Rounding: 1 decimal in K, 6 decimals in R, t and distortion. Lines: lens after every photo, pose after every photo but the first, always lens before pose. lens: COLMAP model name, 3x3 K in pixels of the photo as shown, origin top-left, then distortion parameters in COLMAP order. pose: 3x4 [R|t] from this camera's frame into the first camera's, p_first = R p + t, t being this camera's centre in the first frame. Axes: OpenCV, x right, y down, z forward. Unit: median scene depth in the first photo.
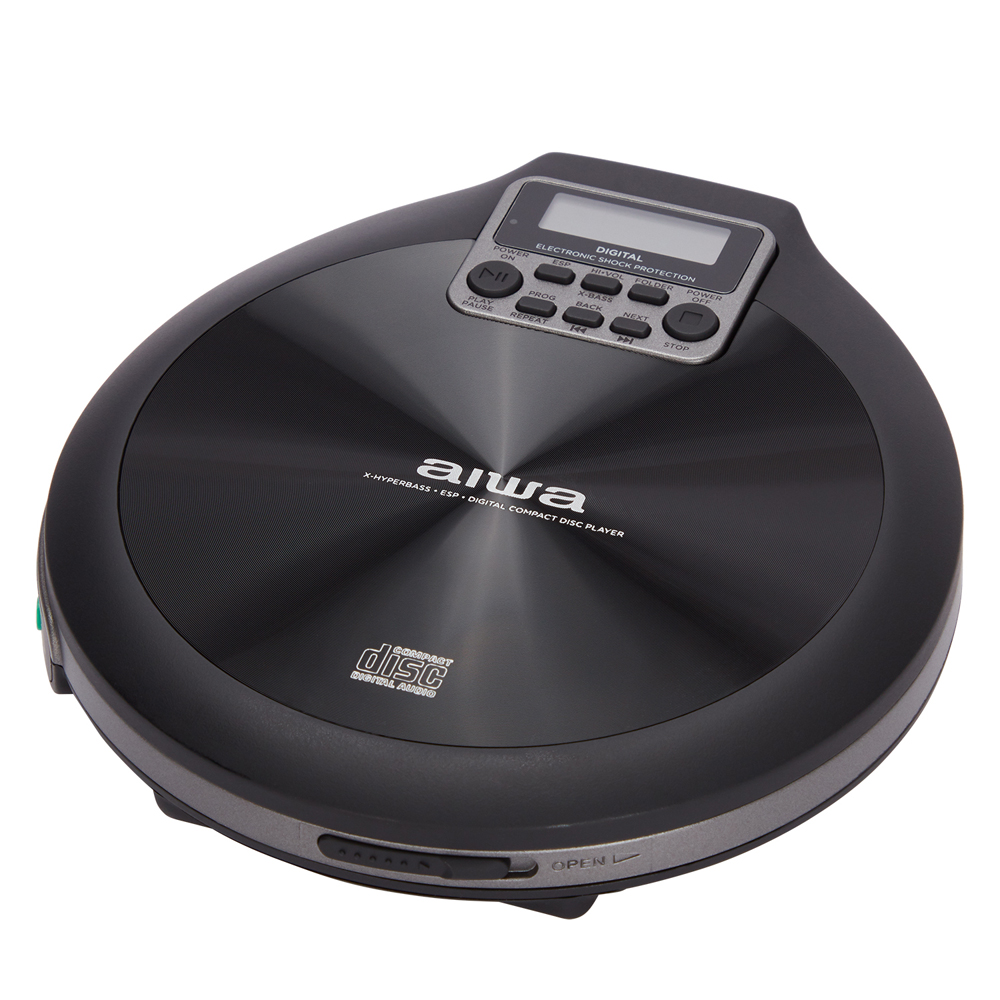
lens RADIAL K [[5023.5, 0, 500.0], [0, 5023.5, 500.0], [0, 0, 1]] dist [-0.511742, -2.044069]
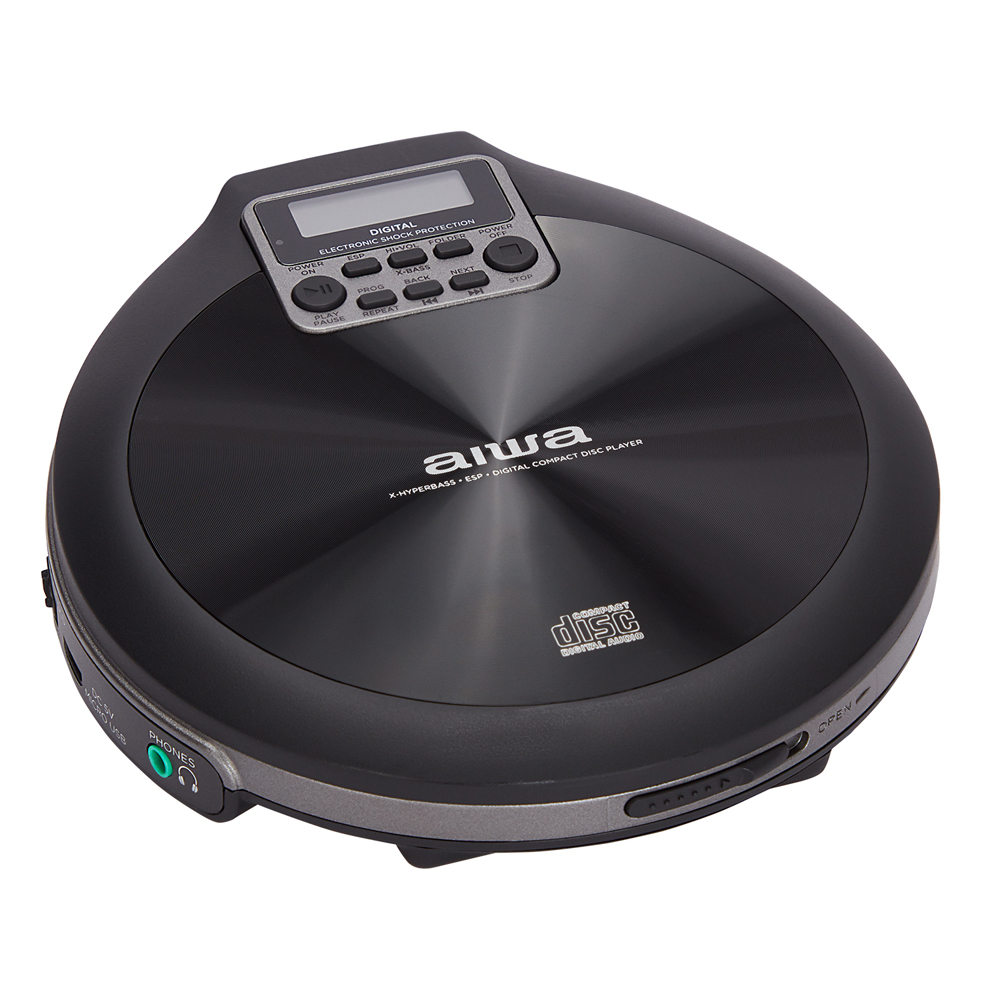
lens RADIAL K [[5023.5, 0, 500.0], [0, 5023.5, 500.0], [0, 0, 1]] dist [-0.511742, -2.044069]
pose [[0.792105, -0.402827, 0.458584, -0.476743], [0.403317, 0.909343, 0.102136, -0.099408], [-0.458153, 0.104052, 0.882762, 0.090054]]
